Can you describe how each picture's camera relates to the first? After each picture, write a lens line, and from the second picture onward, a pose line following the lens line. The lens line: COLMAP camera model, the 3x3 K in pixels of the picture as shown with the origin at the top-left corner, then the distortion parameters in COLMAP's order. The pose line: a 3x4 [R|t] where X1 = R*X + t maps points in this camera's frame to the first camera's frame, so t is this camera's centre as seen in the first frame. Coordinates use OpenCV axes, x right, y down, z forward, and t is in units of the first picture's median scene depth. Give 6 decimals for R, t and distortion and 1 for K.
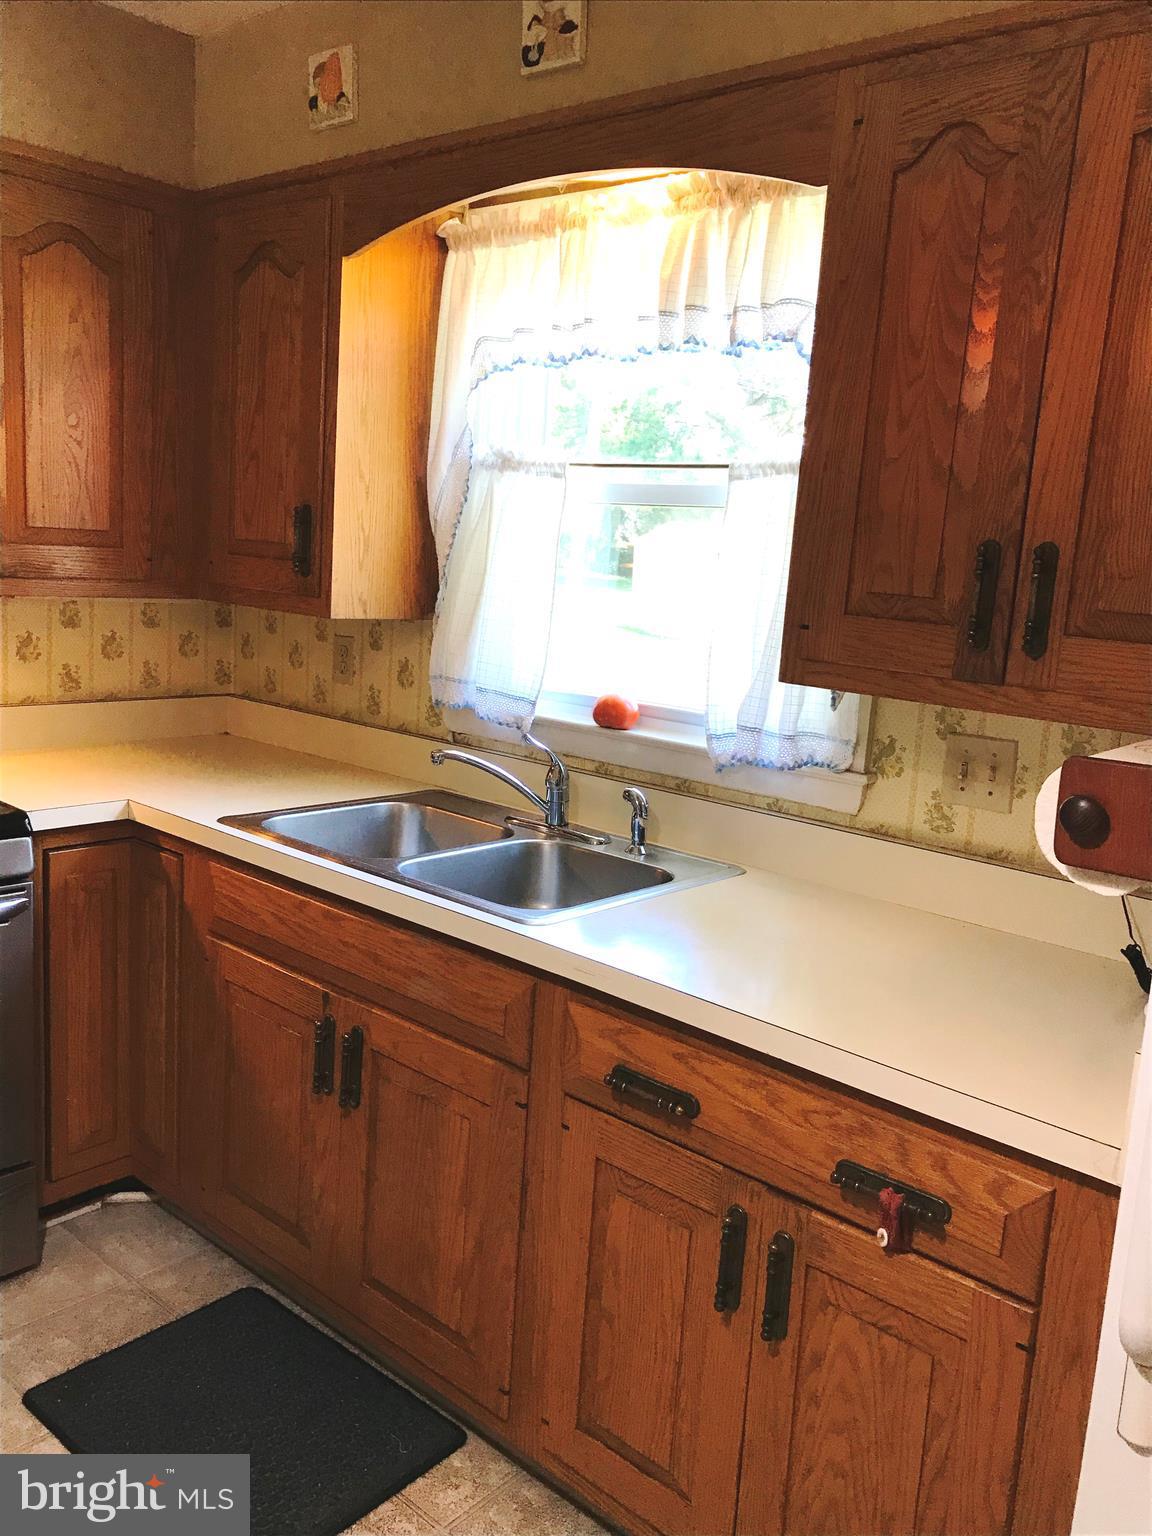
lens RADIAL K [[1235.0, 0, 587.4], [0, 1235.0, 759.7], [0, 0, 1]] dist [0.014577, -0.013245]
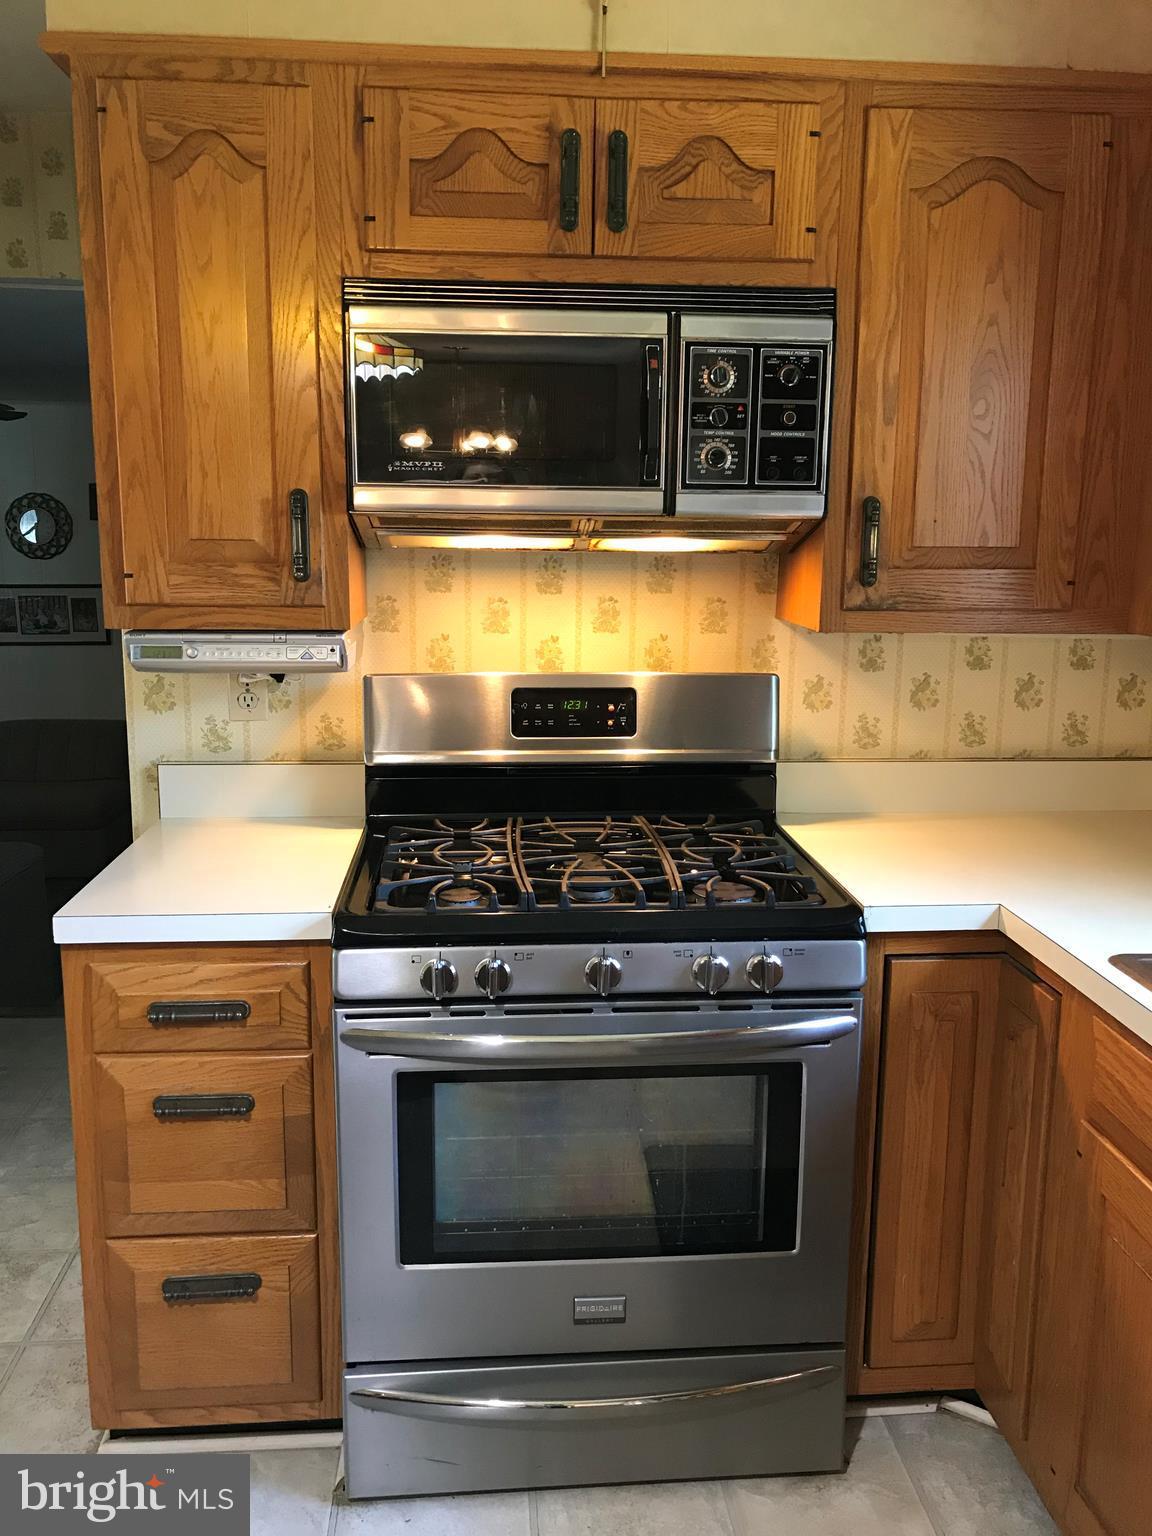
lens RADIAL K [[1235.0, 0, 590.6], [0, 1235.0, 759.3], [0, 0, 1]] dist [0.014577, -0.013245]
pose [[0.716944, 0.065255, -0.694070, -0.036822], [-0.081079, 0.996658, 0.009953, -0.043684], [0.692400, 0.049138, 0.719839, 0.297452]]
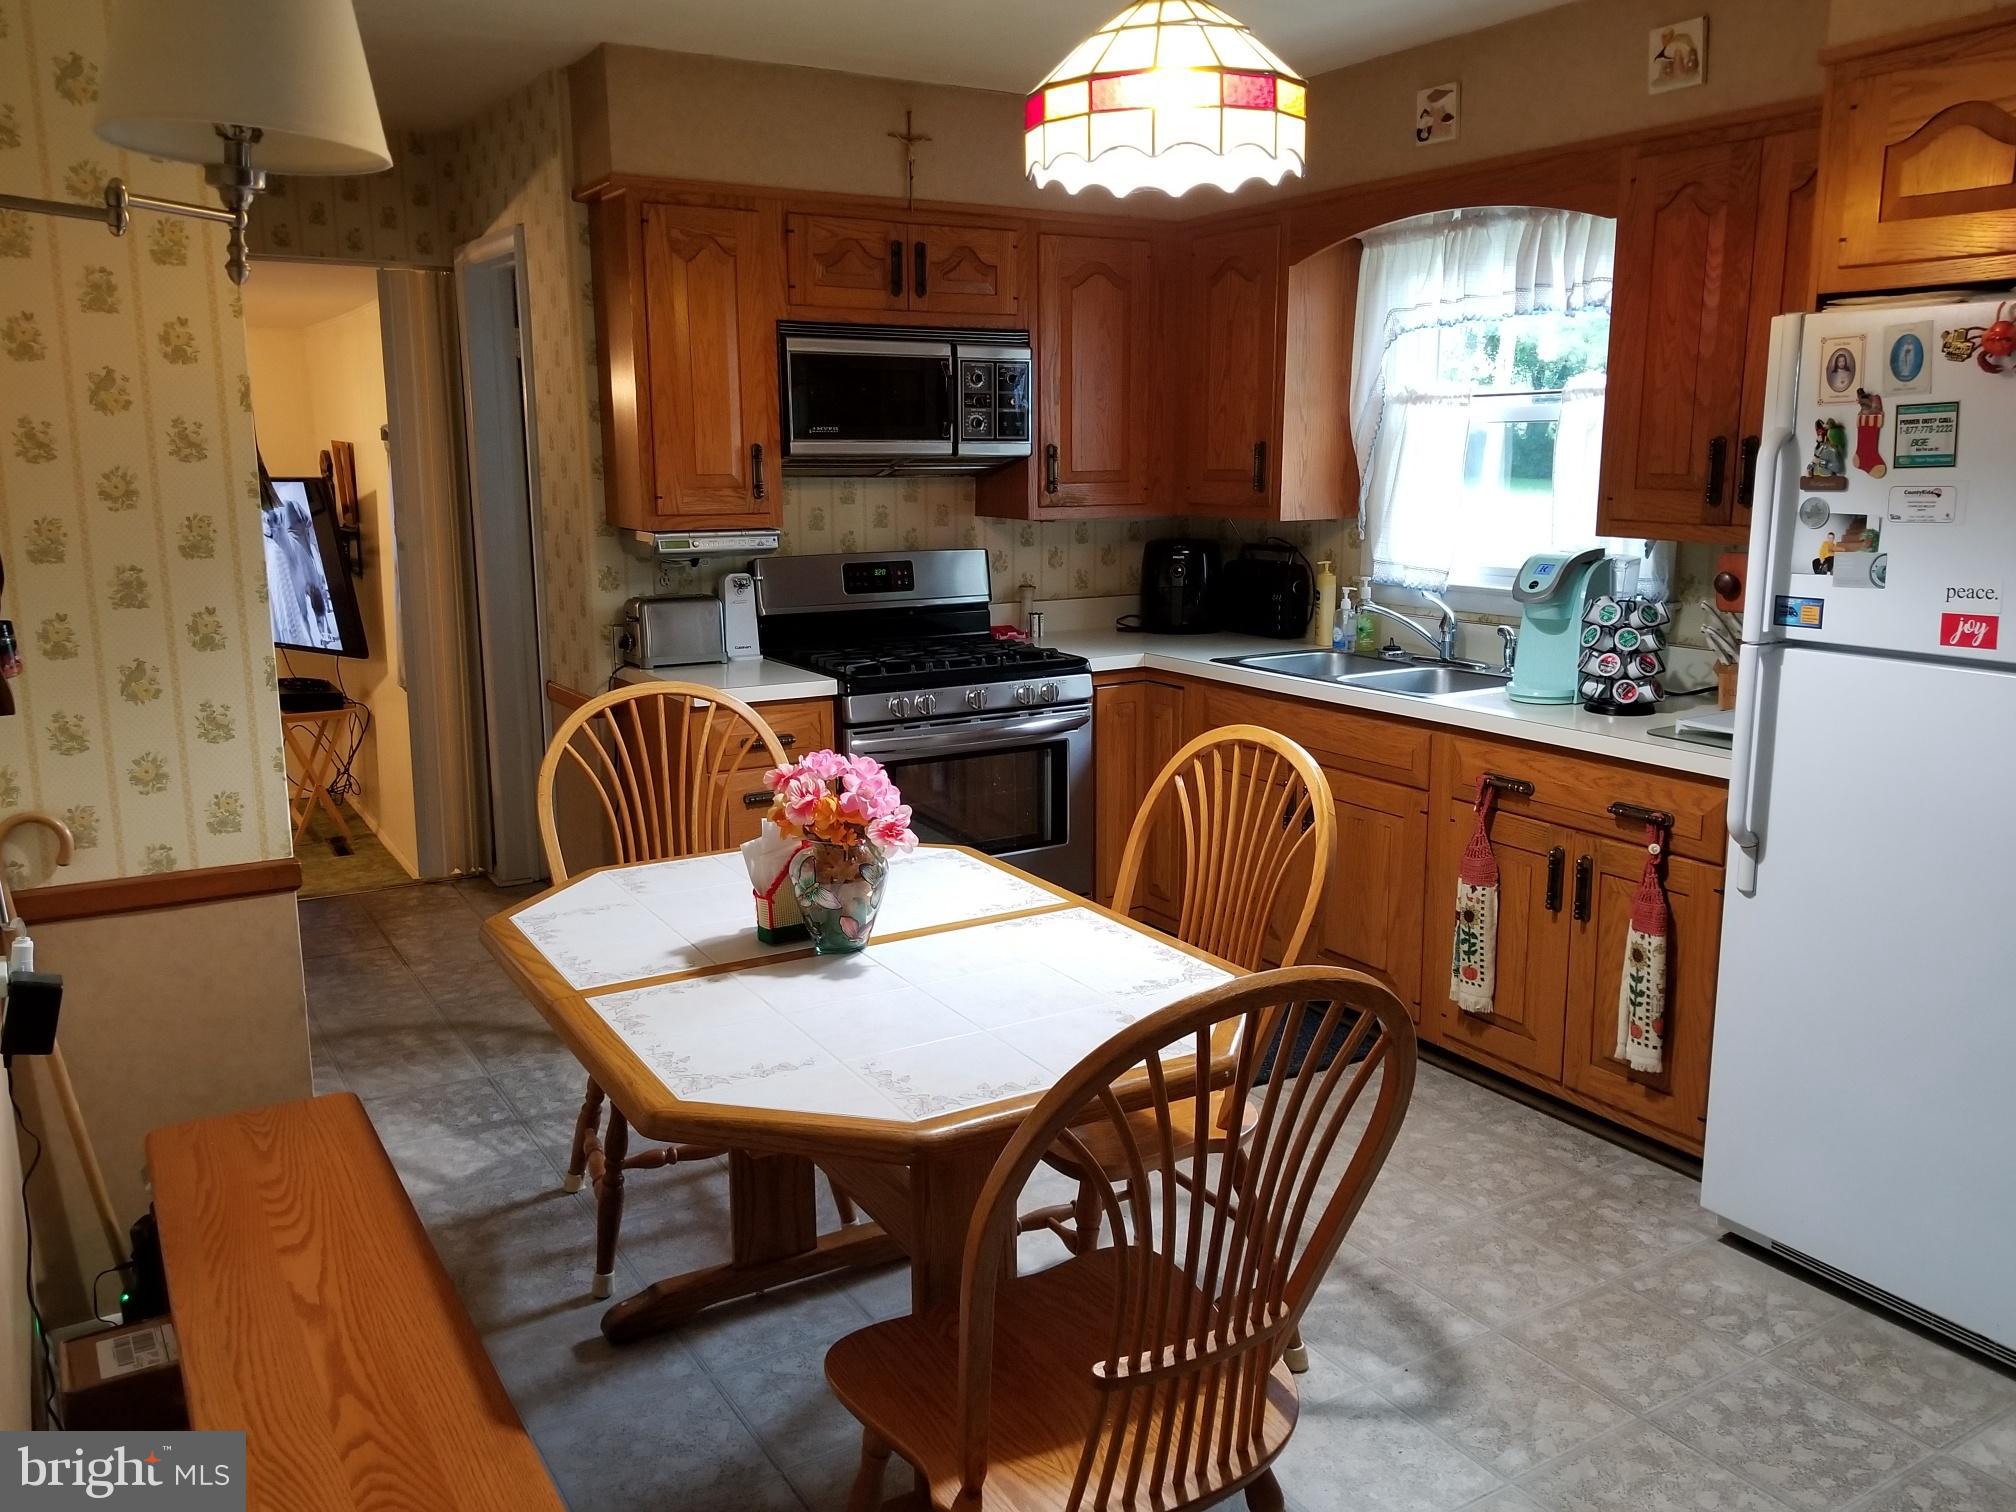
lens RADIAL K [[1621.0, 0, 999.8], [0, 1621.0, 765.6], [0, 0, 1]] dist [0.014577, -0.013245]
pose [[0.951400, -0.013379, -0.307669, 0.055042], [0.016536, 0.999834, 0.007655, 0.154532], [0.307515, -0.012371, 0.951463, -0.916624]]
